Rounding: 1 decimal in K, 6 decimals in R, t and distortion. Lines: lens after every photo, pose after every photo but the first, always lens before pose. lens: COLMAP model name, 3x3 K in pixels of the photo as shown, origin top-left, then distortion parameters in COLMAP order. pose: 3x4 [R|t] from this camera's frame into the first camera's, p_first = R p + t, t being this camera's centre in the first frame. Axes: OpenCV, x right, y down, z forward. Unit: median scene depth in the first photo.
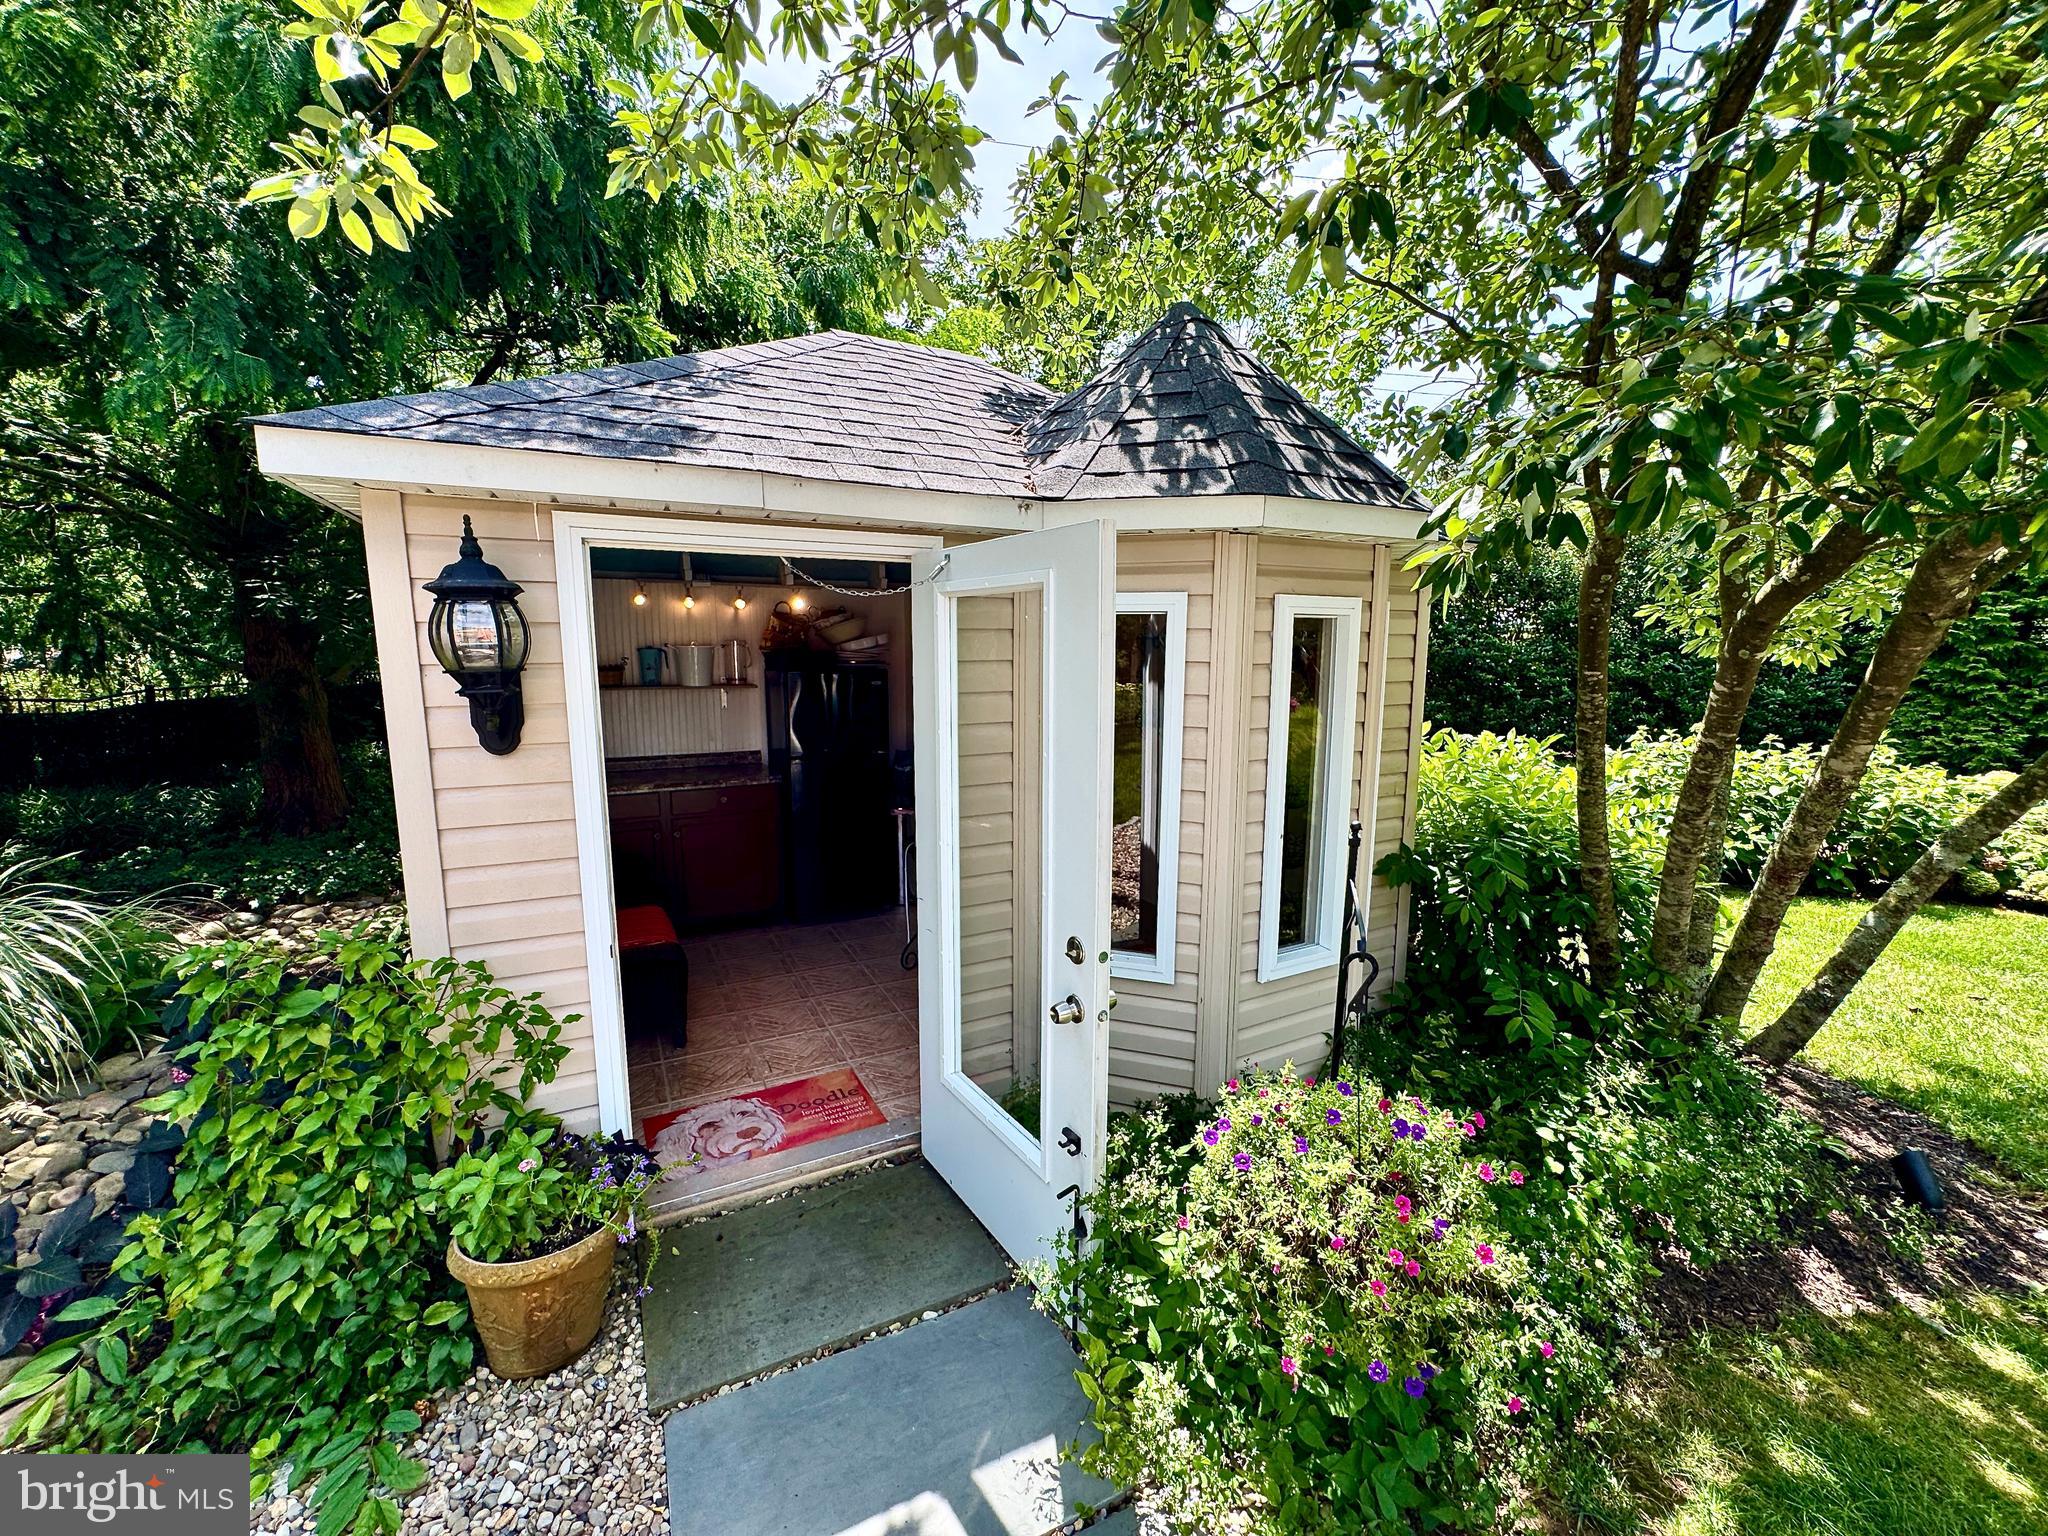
lens RADIAL K [[818.6, 0, 1024.0], [0, 818.6, 768.0], [0, 0, 1]] dist [-0.000474, 0.000002]
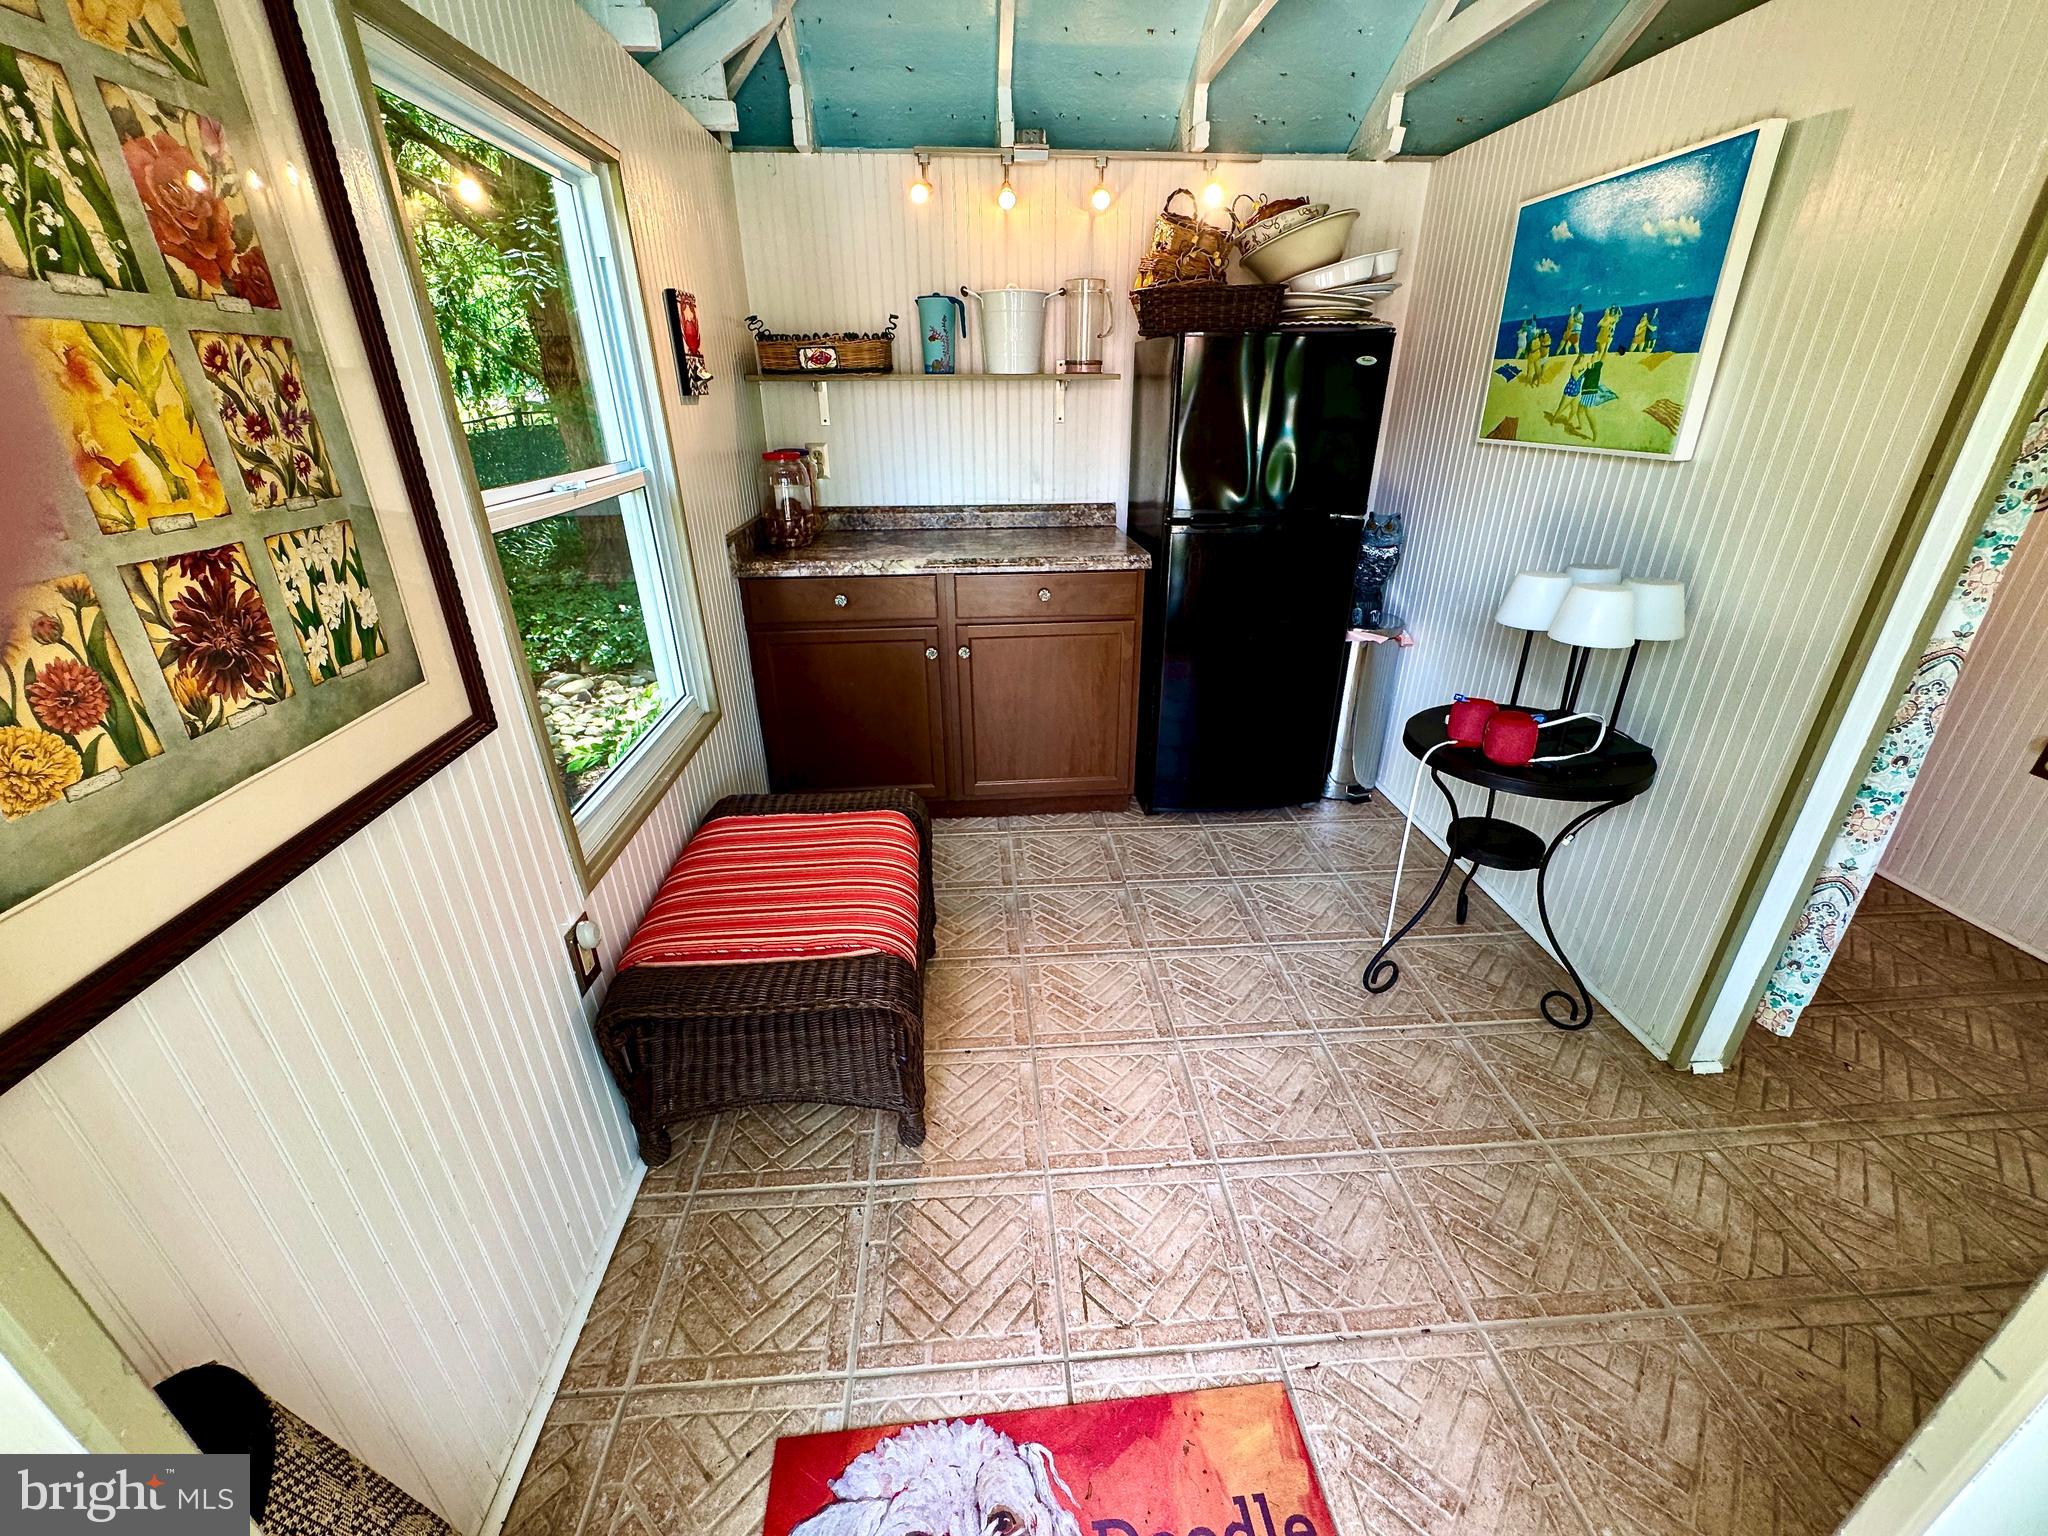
lens RADIAL K [[818.6, 0, 1024.0], [0, 818.6, 768.0], [0, 0, 1]] dist [-0.000474, 0.000002]
pose [[0.918877, 0.156910, -0.362001, -0.150511], [-0.047947, 0.955125, 0.292297, -0.009080], [0.391620, -0.251228, 0.885166, 0.440937]]
